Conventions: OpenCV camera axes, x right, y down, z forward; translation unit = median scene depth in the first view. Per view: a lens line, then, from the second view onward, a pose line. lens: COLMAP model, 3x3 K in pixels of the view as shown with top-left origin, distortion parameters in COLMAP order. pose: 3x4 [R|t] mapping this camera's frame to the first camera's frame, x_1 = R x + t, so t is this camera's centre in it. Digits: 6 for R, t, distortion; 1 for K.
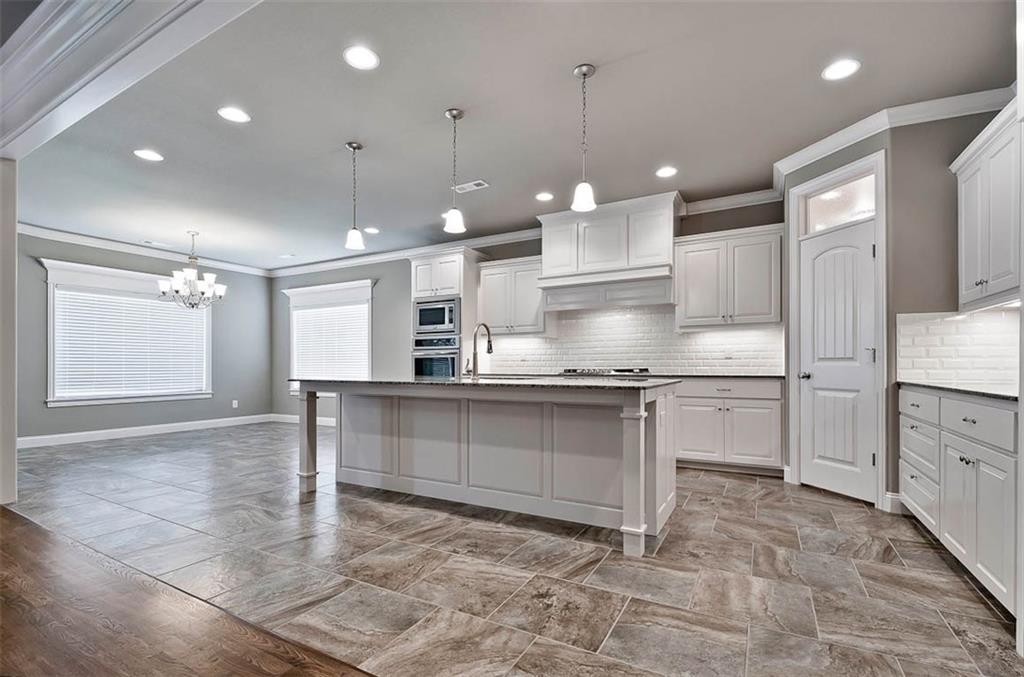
lens RADIAL K [[459.1, 0, 537.7], [0, 459.1, 365.7], [0, 0, 1]] dist [-0.001130, -0.007482]
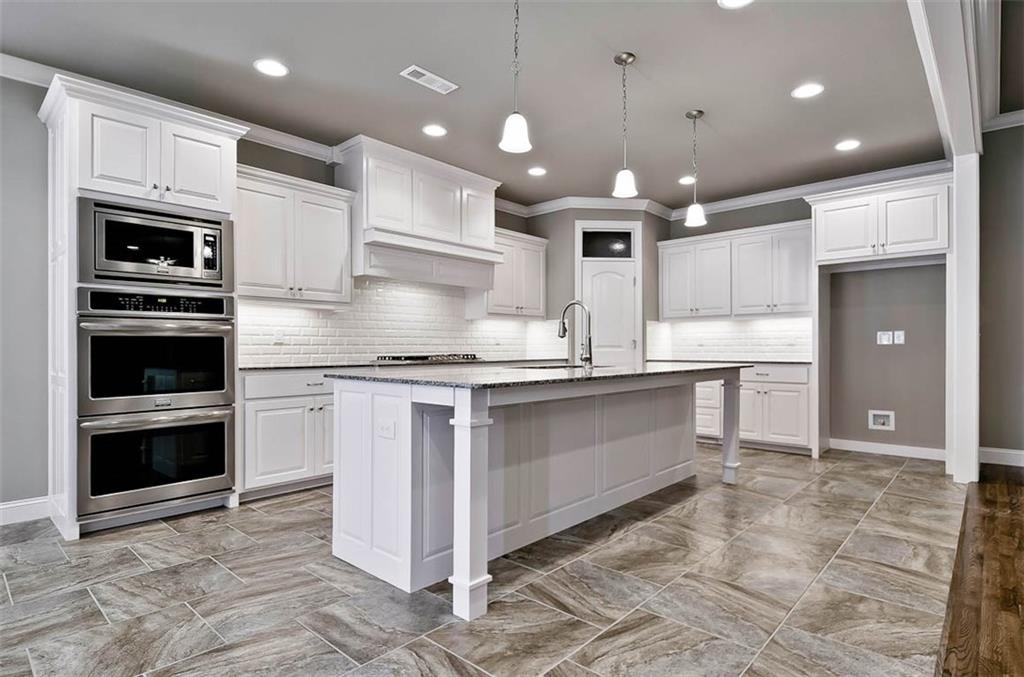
lens RADIAL K [[528.0, 0, 513.4], [0, 528.0, 346.3], [0, 0, 1]] dist [0.005541, -0.000619]
pose [[0.252418, 0.003772, 0.967611, -1.017786], [0.000068, 0.999992, -0.003916, -0.006859], [-0.967618, 0.001054, 0.252416, 0.807848]]
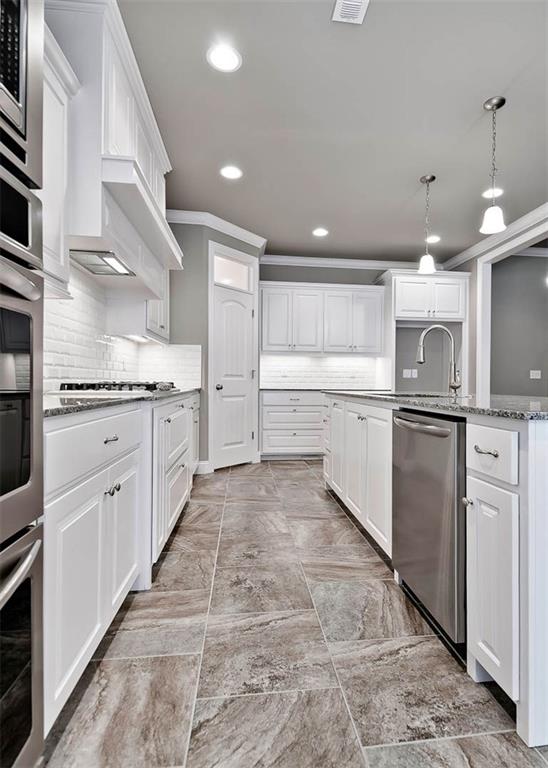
lens RADIAL K [[425.1, 0, 316.9], [0, 425.1, 382.5], [0, 0, 1]] dist [-0.005104, -0.001303]
pose [[-0.586555, -0.003056, 0.809903, -0.579863], [-0.009384, 0.999951, -0.003023, 0.008574], [-0.809855, -0.009373, -0.586556, 1.478884]]
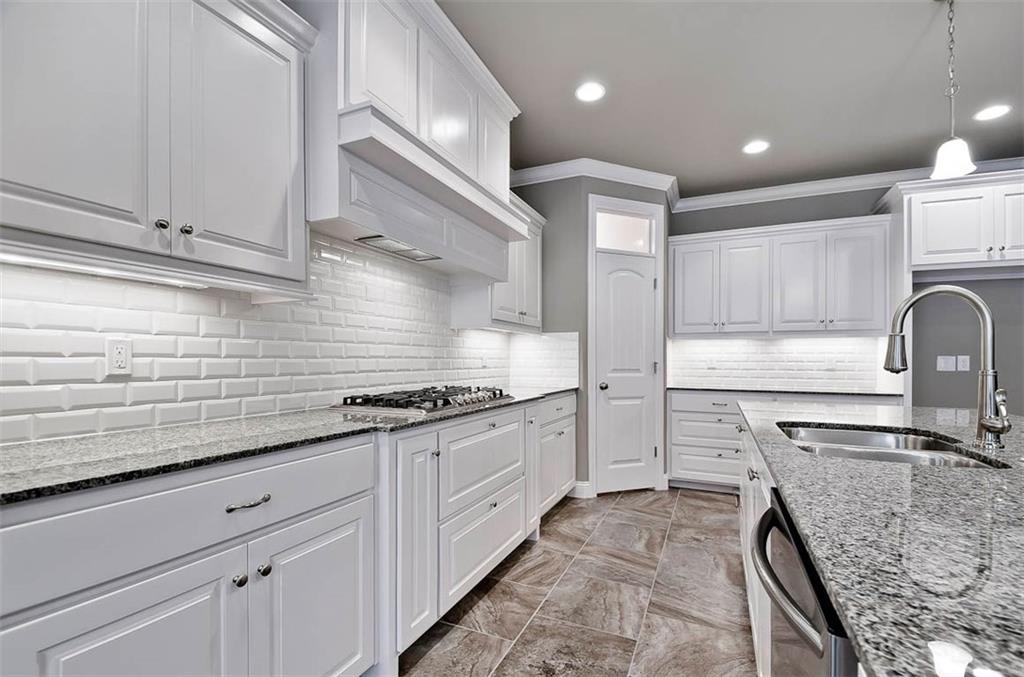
lens RADIAL K [[488.4, 0, 495.7], [0, 488.4, 367.4], [0, 0, 1]] dist [-0.004188, -0.006917]
pose [[-0.035667, -0.010718, 0.999306, -0.477562], [-0.005034, 0.999932, 0.010545, -0.029822], [-0.999351, -0.004654, -0.035718, 1.262670]]
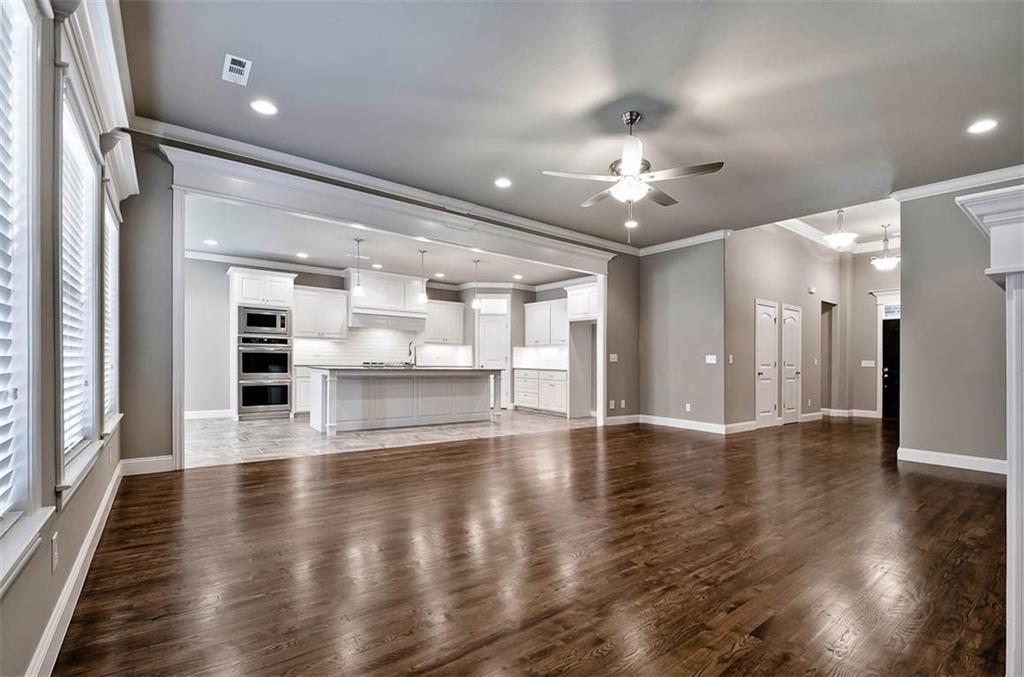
lens RADIAL K [[459.1, 0, 522.3], [0, 459.1, 367.9], [0, 0, 1]] dist [-0.001130, -0.007482]
pose [[0.421098, -0.005589, 0.906998, -1.713812], [-0.020997, 0.999653, 0.015908, -0.014717], [-0.906772, -0.025743, 0.420834, -0.334510]]
